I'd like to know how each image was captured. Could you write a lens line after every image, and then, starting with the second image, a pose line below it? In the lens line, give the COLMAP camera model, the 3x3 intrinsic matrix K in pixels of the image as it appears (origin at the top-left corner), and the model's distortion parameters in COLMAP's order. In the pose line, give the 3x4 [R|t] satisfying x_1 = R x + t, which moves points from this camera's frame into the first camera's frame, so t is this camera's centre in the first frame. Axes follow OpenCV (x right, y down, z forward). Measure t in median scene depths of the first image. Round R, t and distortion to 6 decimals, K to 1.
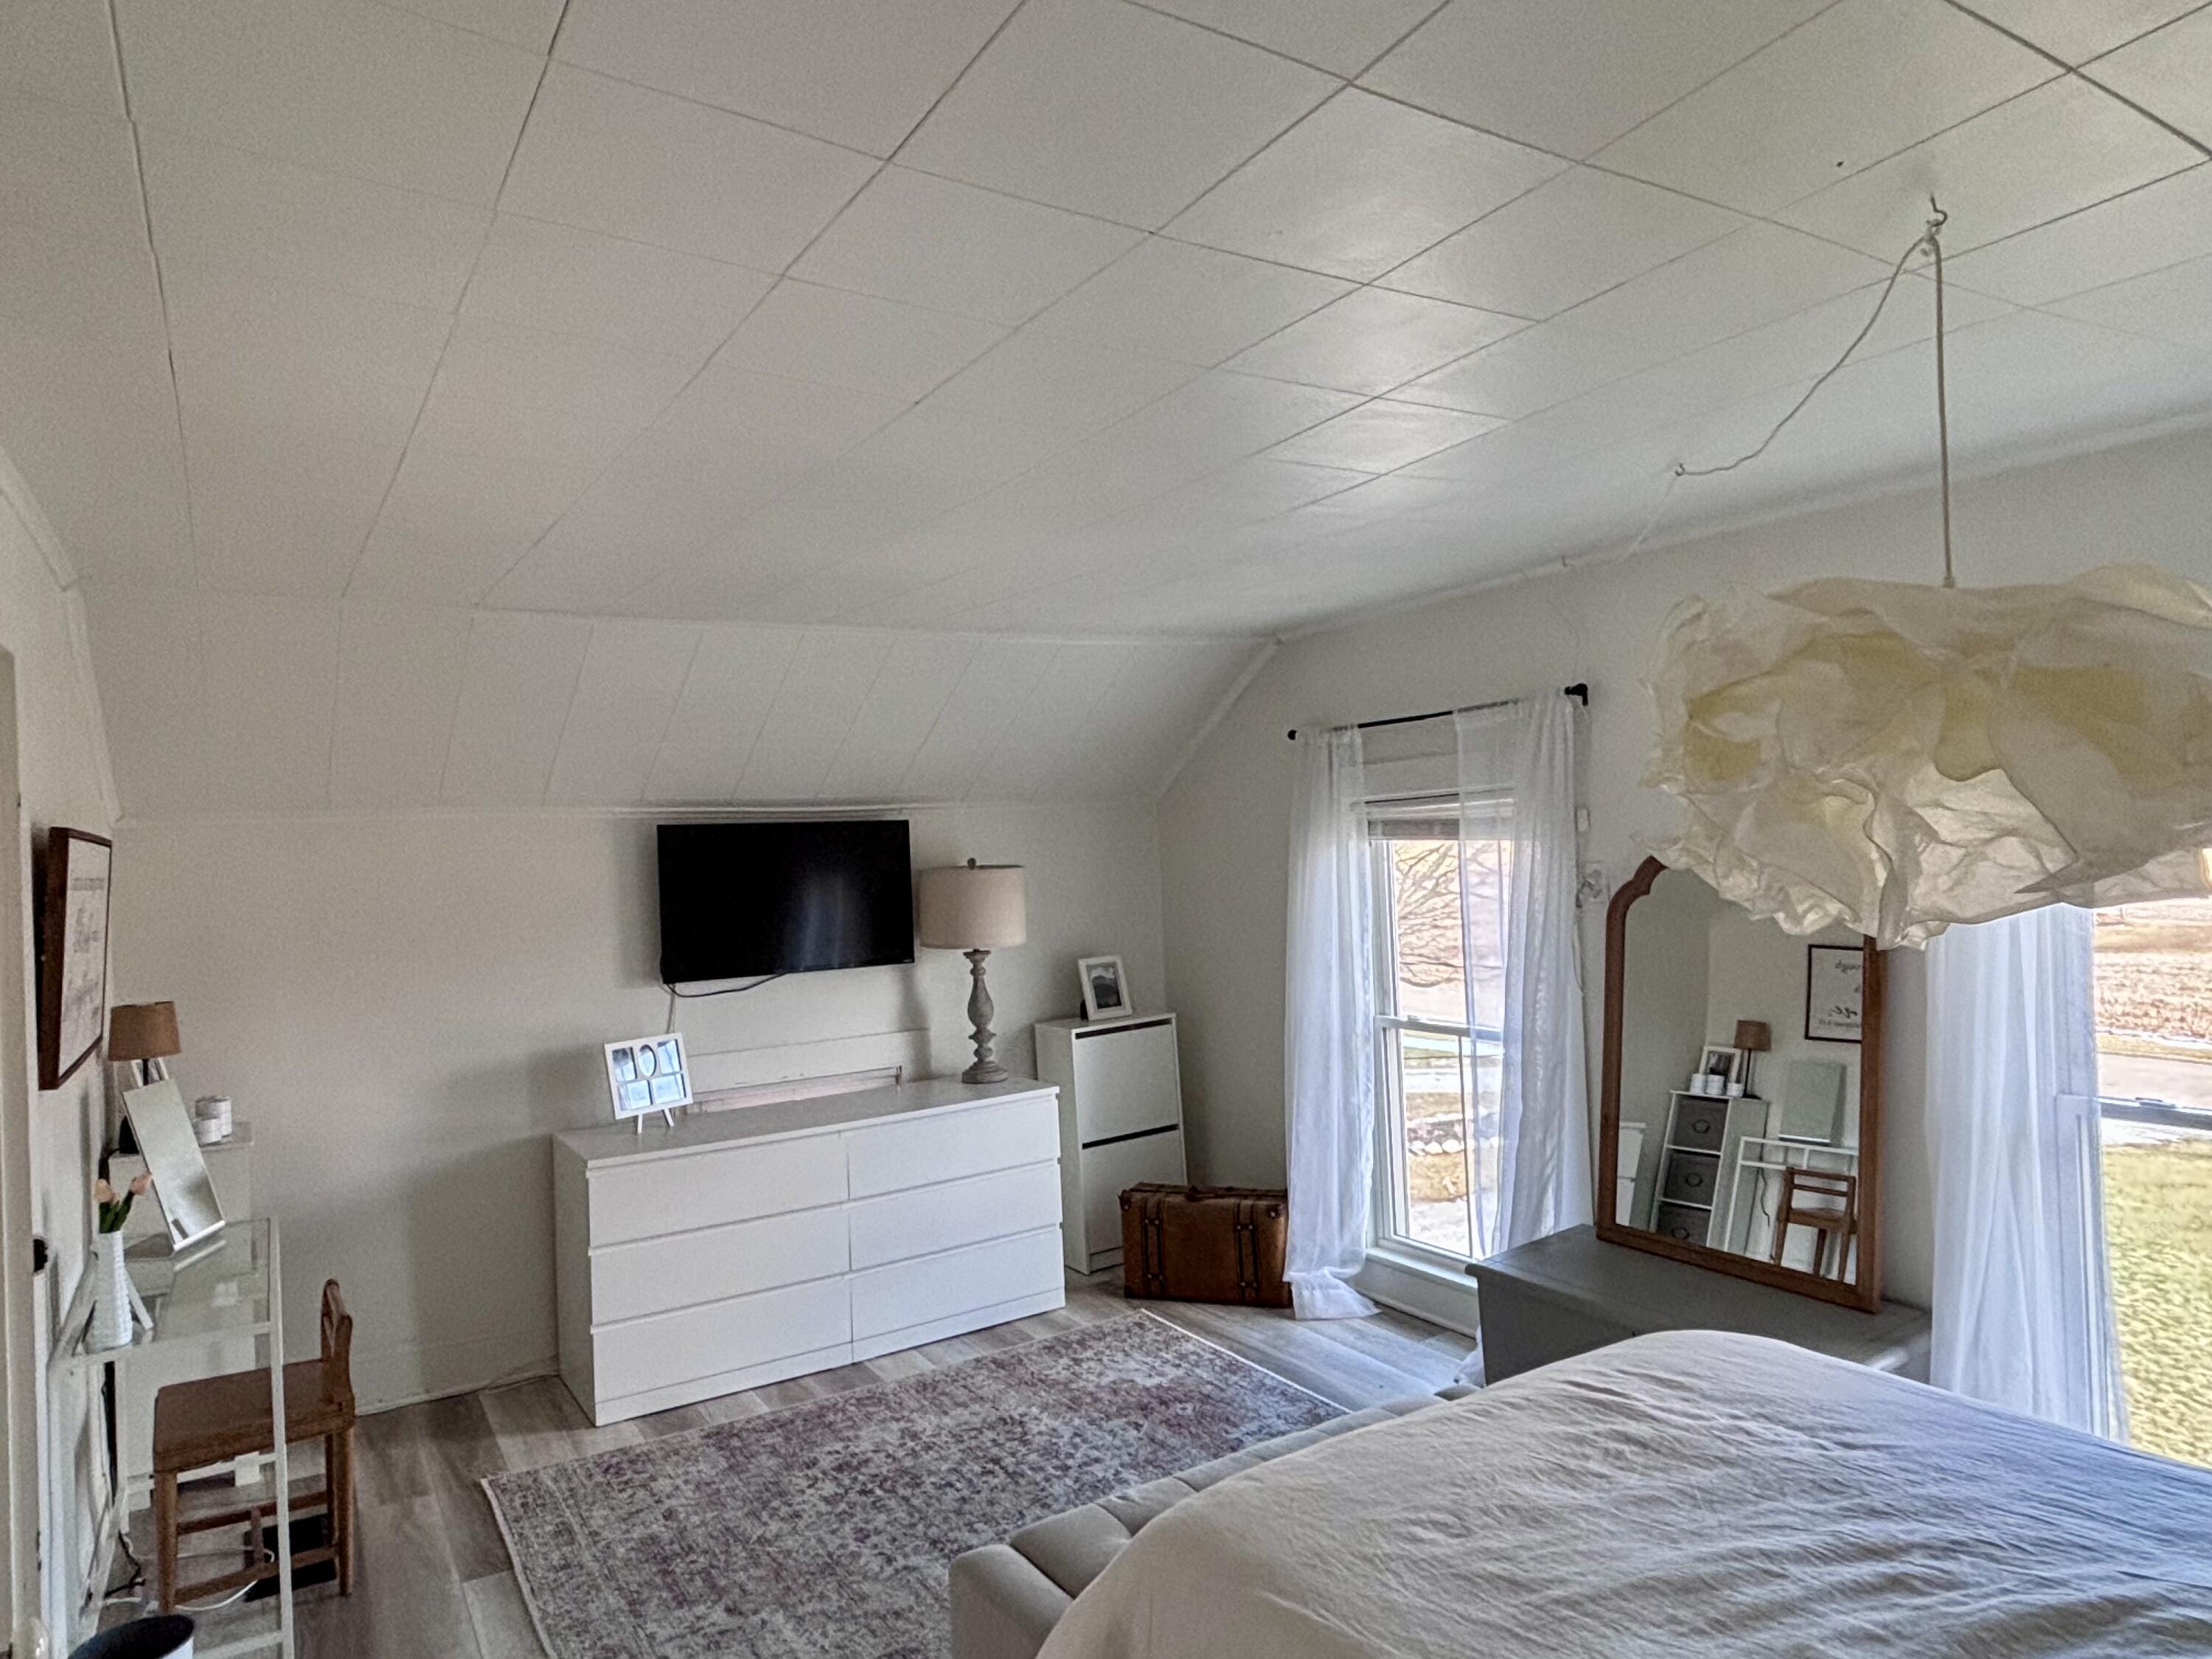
lens RADIAL K [[1330.6, 0, 1106.0], [0, 1330.6, 829.5], [0, 0, 1]] dist [0.001861, -0.003451]
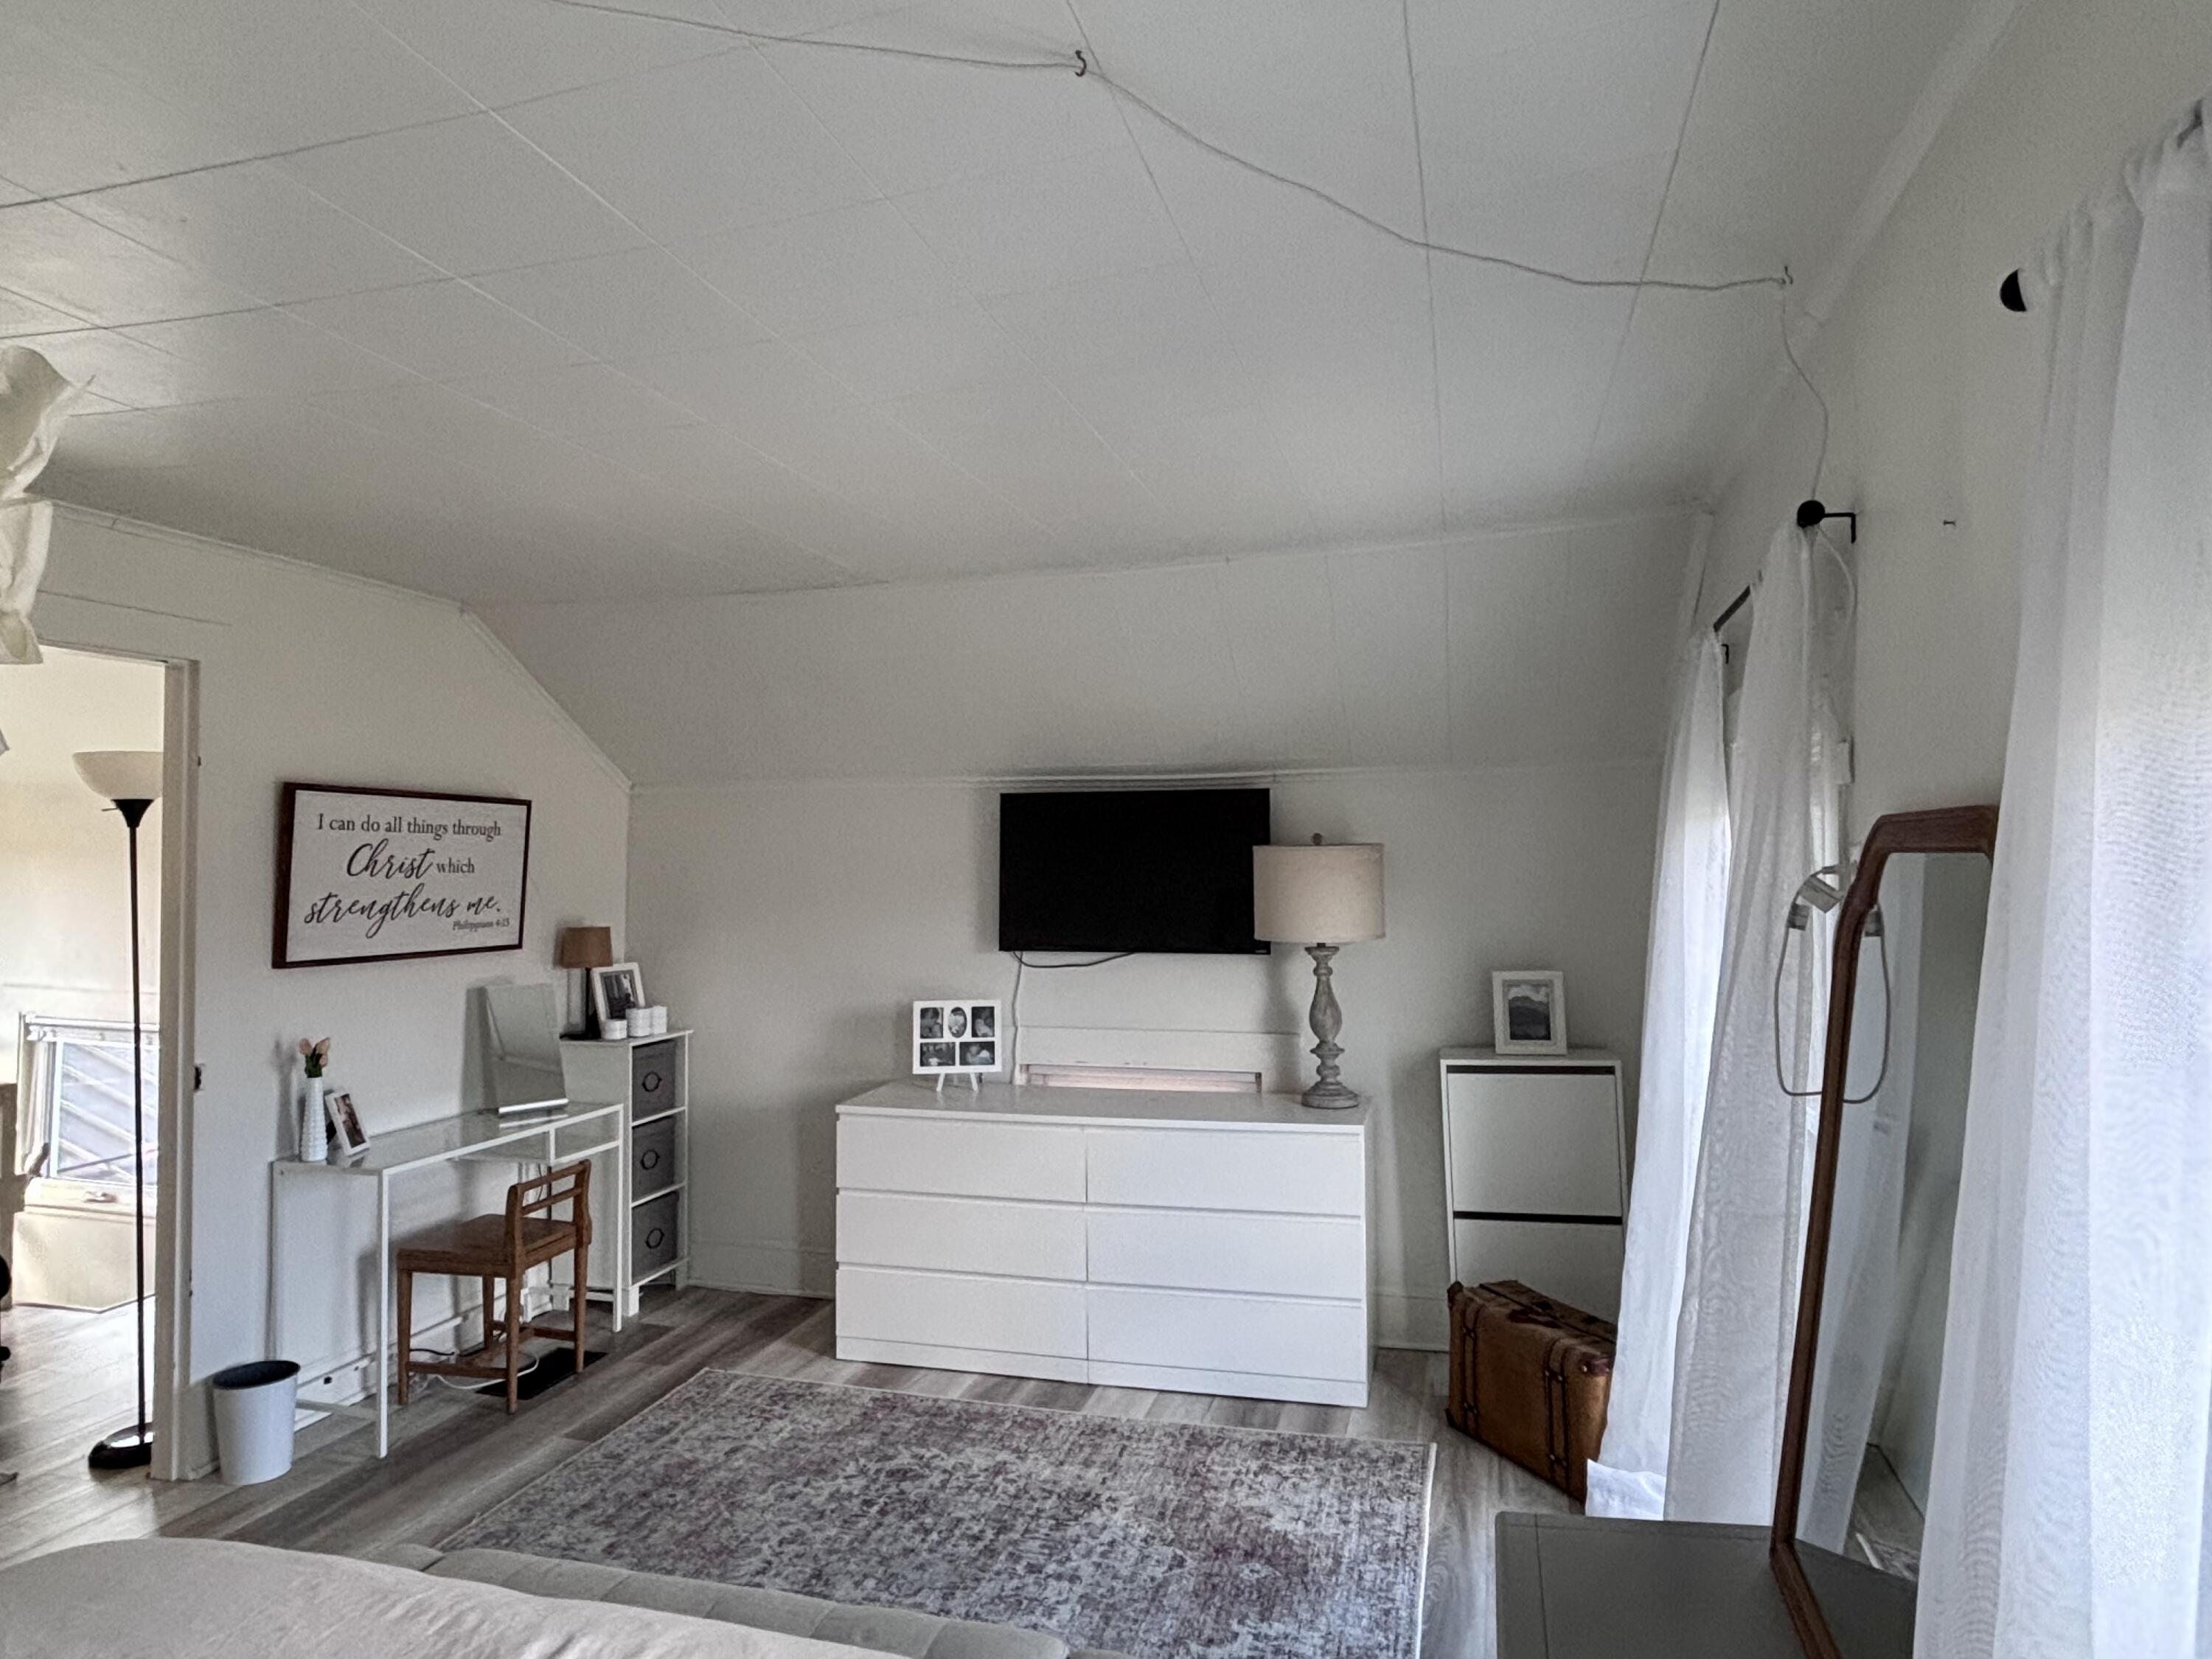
lens RADIAL K [[1389.1, 0, 1106.0], [0, 1389.1, 829.5], [0, 0, 1]] dist [0.019953, -0.000419]
pose [[0.674178, 0.020073, -0.738296, 0.516208], [-0.005854, 0.999744, 0.021835, -0.000009], [0.738545, -0.010399, 0.674123, 0.368863]]
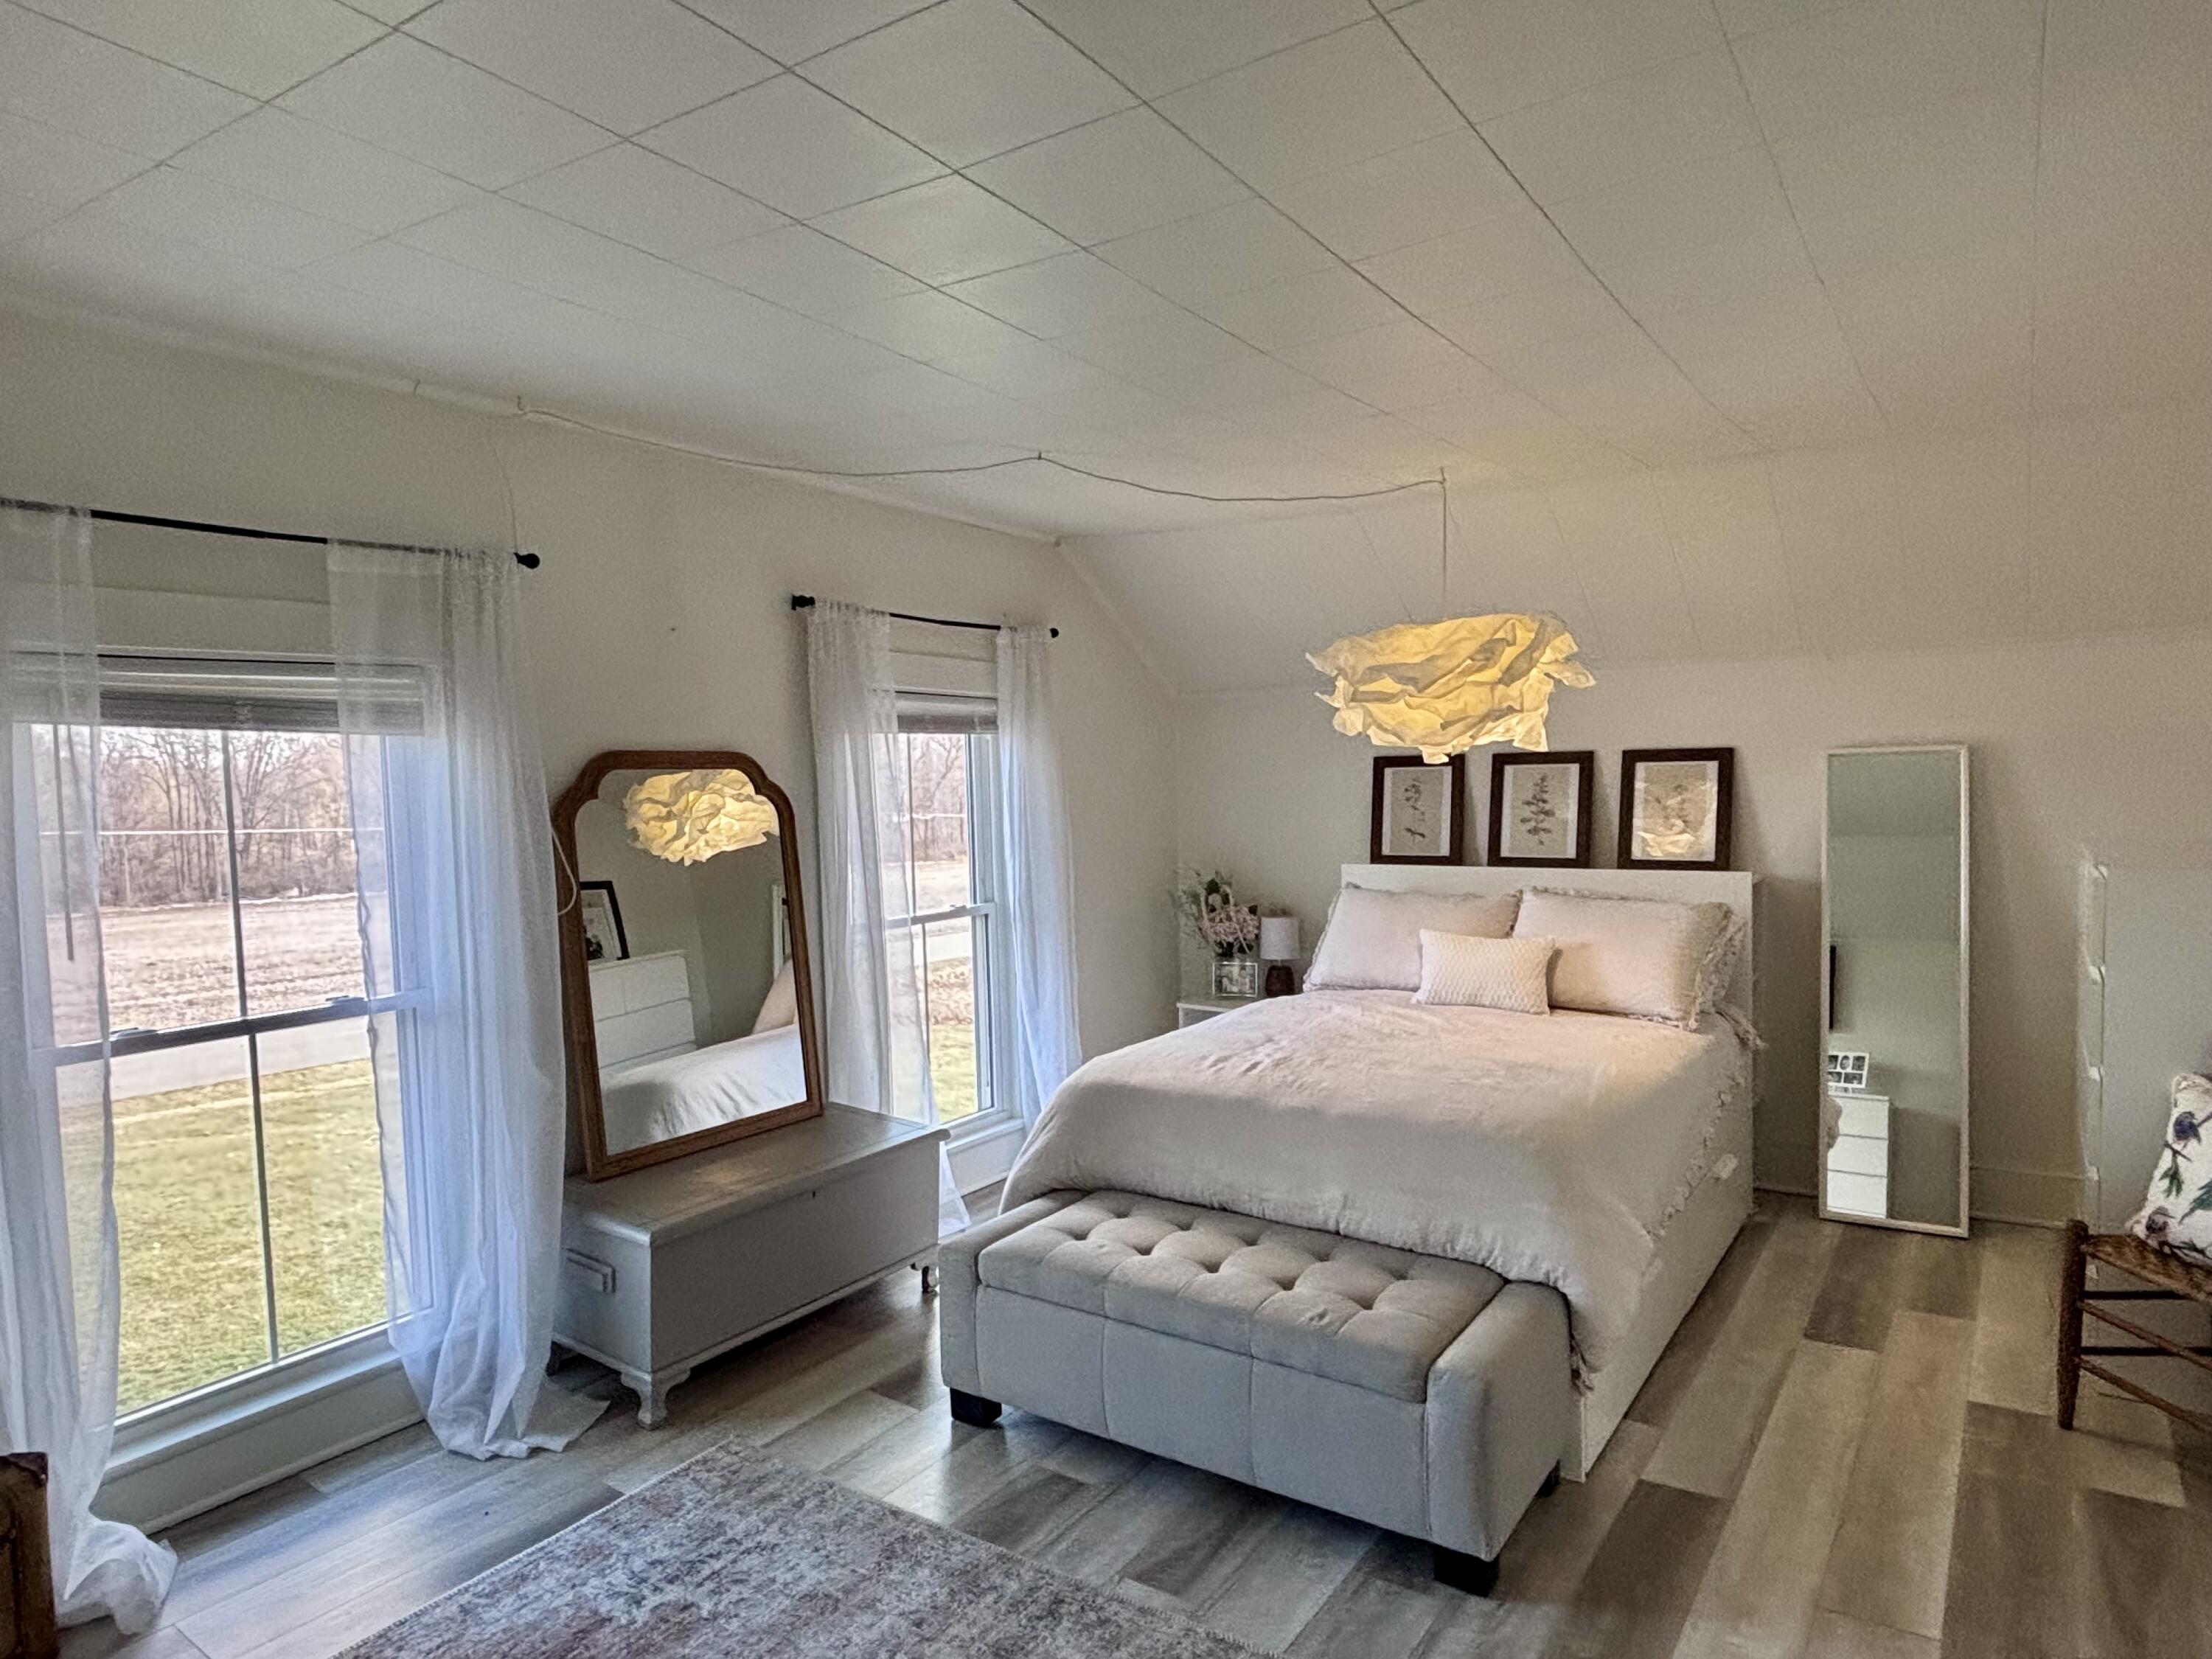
lens RADIAL K [[1285.9, 0, 1106.0], [0, 1285.9, 829.5], [0, 0, 1]] dist [-0.001360, -0.001069]
pose [[-0.376106, -0.003837, 0.926569, -0.487183], [0.025828, 0.999559, 0.014623, 0.057999], [-0.926217, 0.029431, -0.375841, 0.866665]]
